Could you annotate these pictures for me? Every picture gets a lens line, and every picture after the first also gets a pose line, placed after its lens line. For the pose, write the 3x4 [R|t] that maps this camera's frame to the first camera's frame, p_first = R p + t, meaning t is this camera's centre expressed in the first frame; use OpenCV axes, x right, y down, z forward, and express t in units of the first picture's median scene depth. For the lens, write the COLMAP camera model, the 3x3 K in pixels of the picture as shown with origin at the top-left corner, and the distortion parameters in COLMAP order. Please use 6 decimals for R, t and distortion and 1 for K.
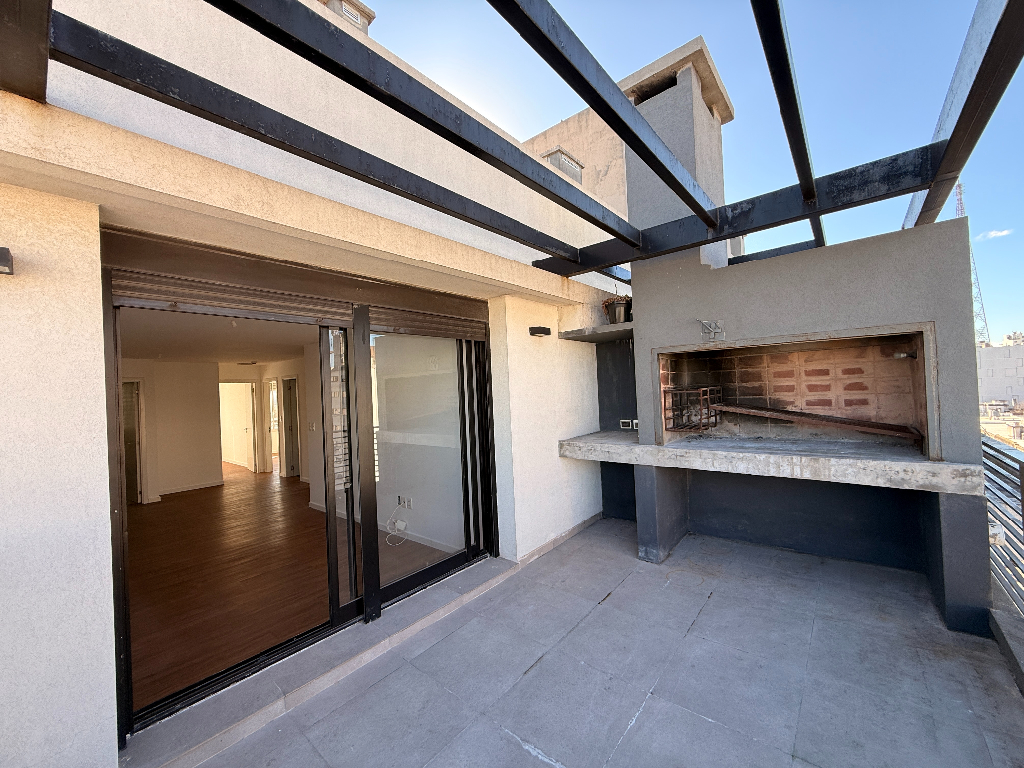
lens RADIAL K [[408.1, 0, 508.8], [0, 408.1, 384.8], [0, 0, 1]] dist [0.002412, -0.000028]
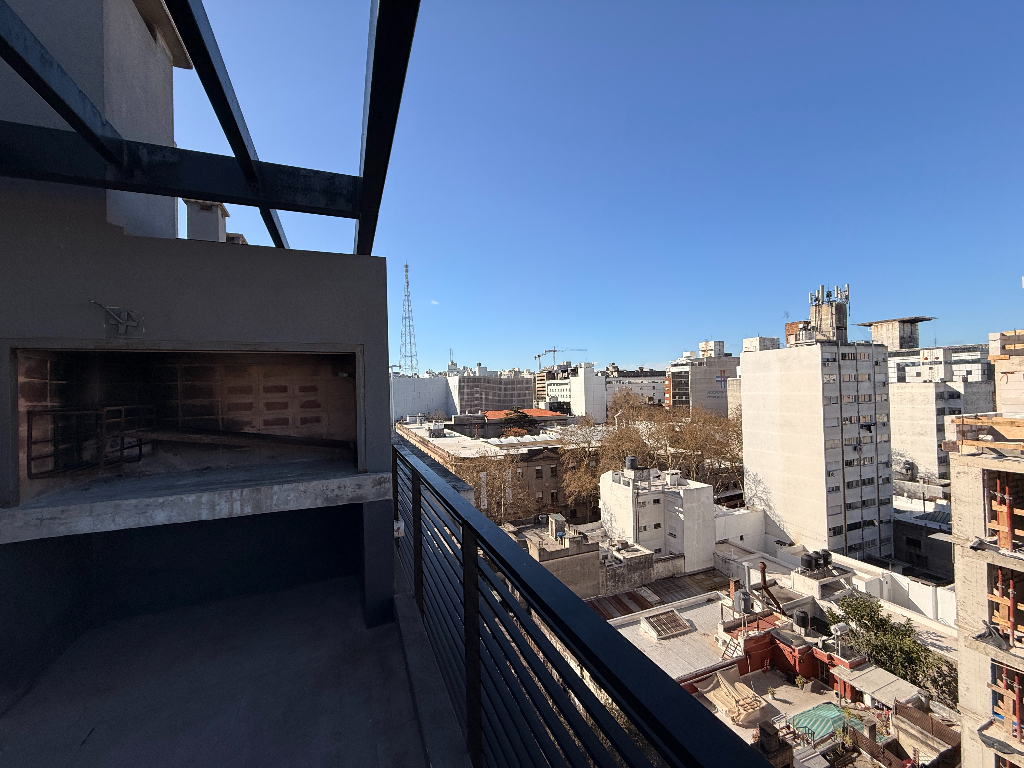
lens RADIAL K [[408.1, 0, 511.9], [0, 408.1, 384.9], [0, 0, 1]] dist [0.002412, -0.000028]
pose [[0.465956, 0.042054, 0.883808, 0.201154], [-0.001965, 0.998917, -0.046496, 0.002381], [-0.884805, 0.019928, 0.465534, 0.109938]]
